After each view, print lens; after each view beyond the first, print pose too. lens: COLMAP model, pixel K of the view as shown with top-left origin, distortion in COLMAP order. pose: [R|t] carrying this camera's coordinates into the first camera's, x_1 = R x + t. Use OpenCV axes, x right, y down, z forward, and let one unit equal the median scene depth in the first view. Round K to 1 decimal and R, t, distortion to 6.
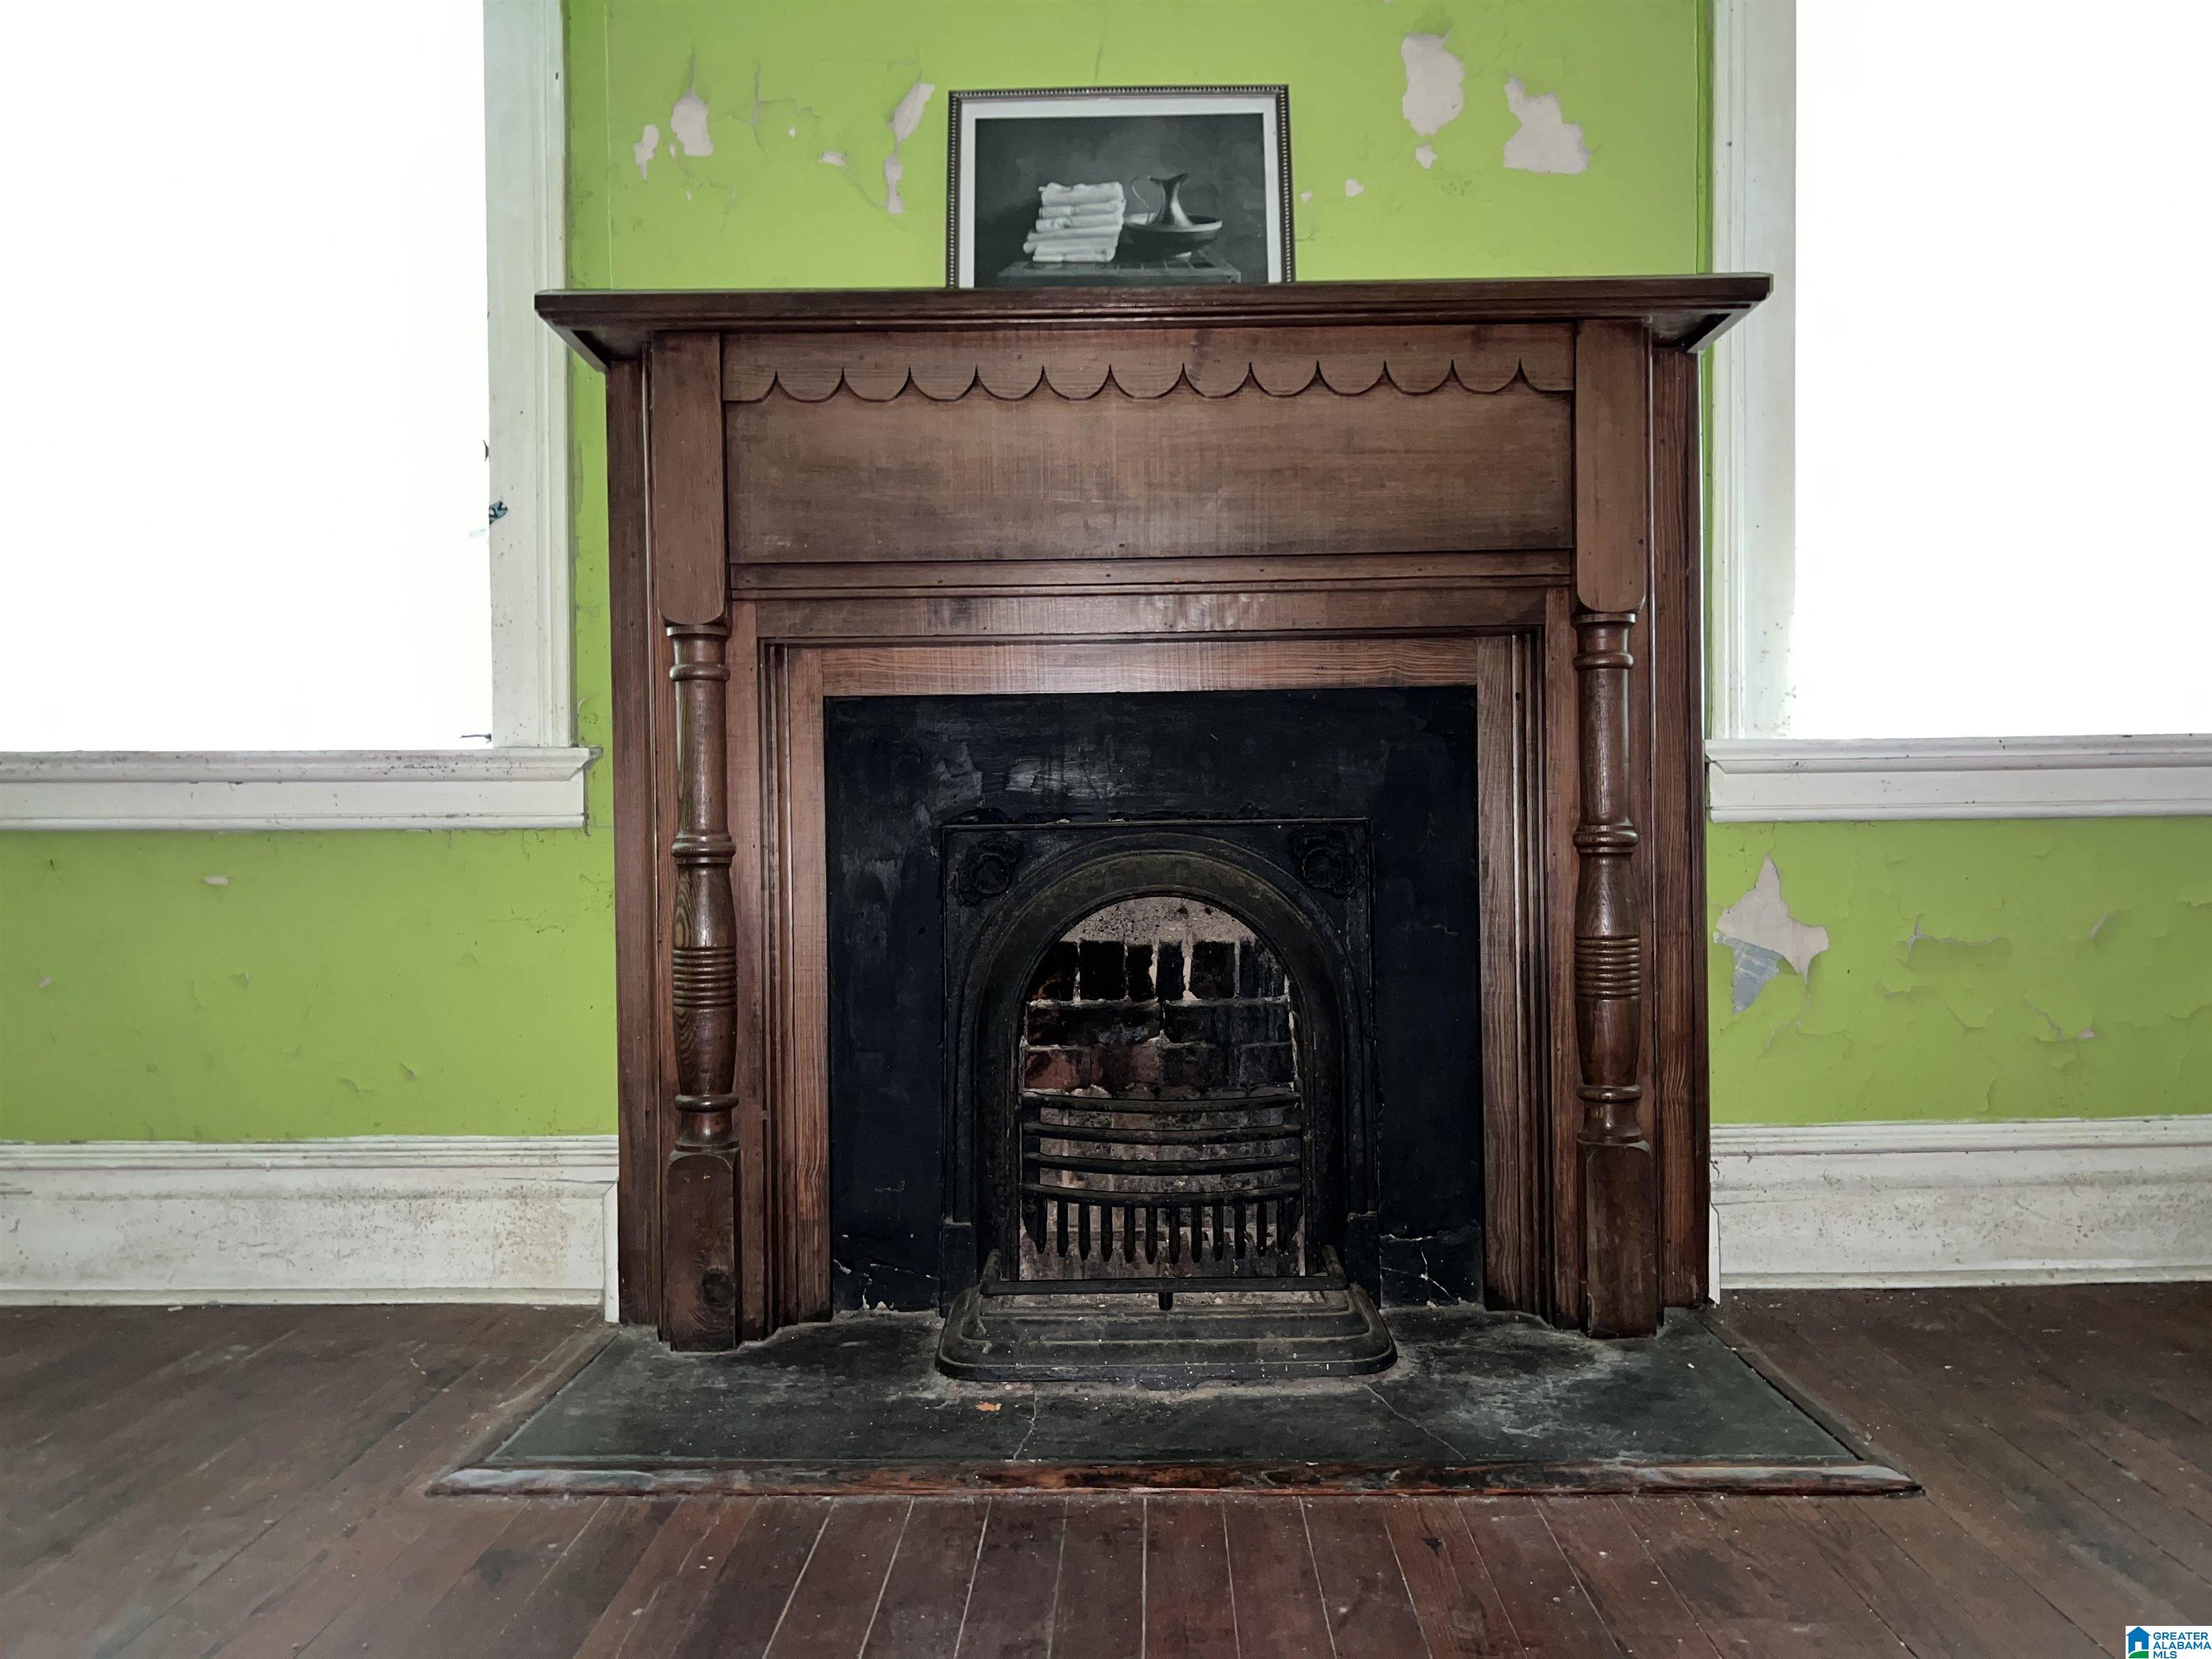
lens RADIAL K [[1655.6, 0, 1106.0], [0, 1655.6, 829.5], [0, 0, 1]] dist [0.004086, 0.007104]
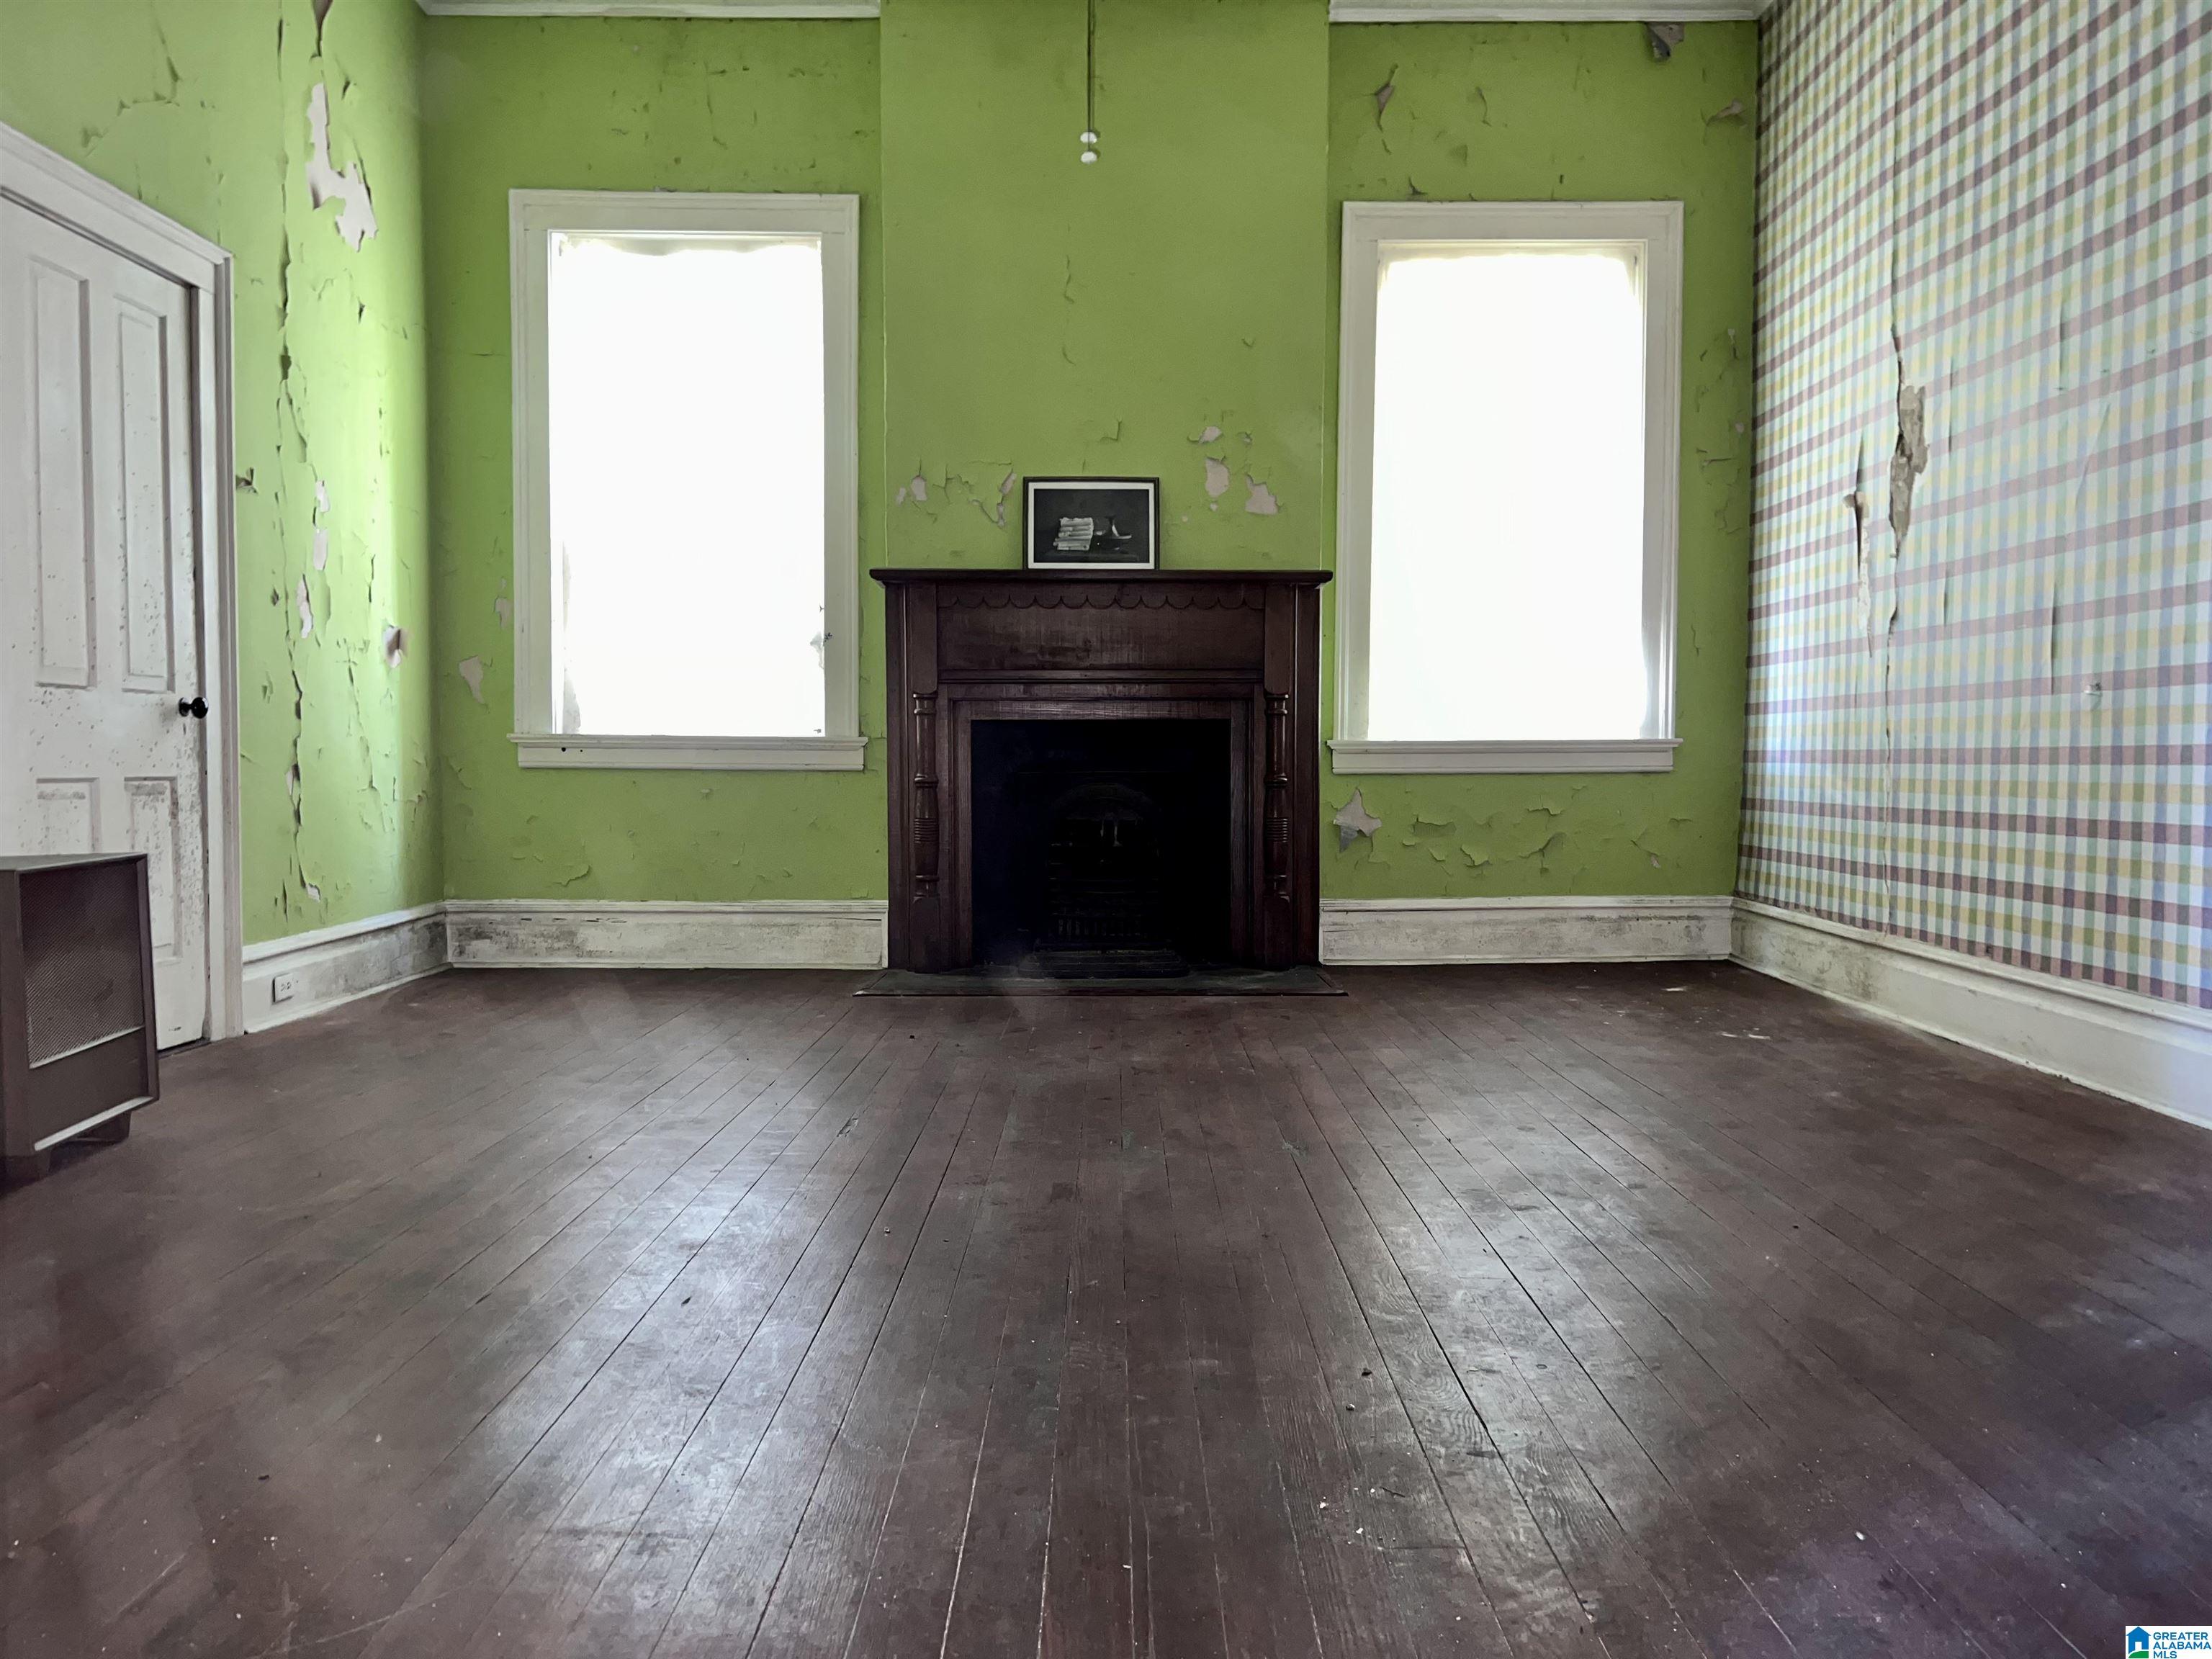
lens RADIAL K [[1655.6, 0, 1106.0], [0, 1655.6, 829.5], [0, 0, 1]] dist [0.004086, 0.007104]
pose [[0.999761, 0.010383, 0.019221, -0.013361], [-0.011084, 0.999264, 0.036711, -0.009141], [-0.018825, -0.036915, 0.999141, -1.531577]]
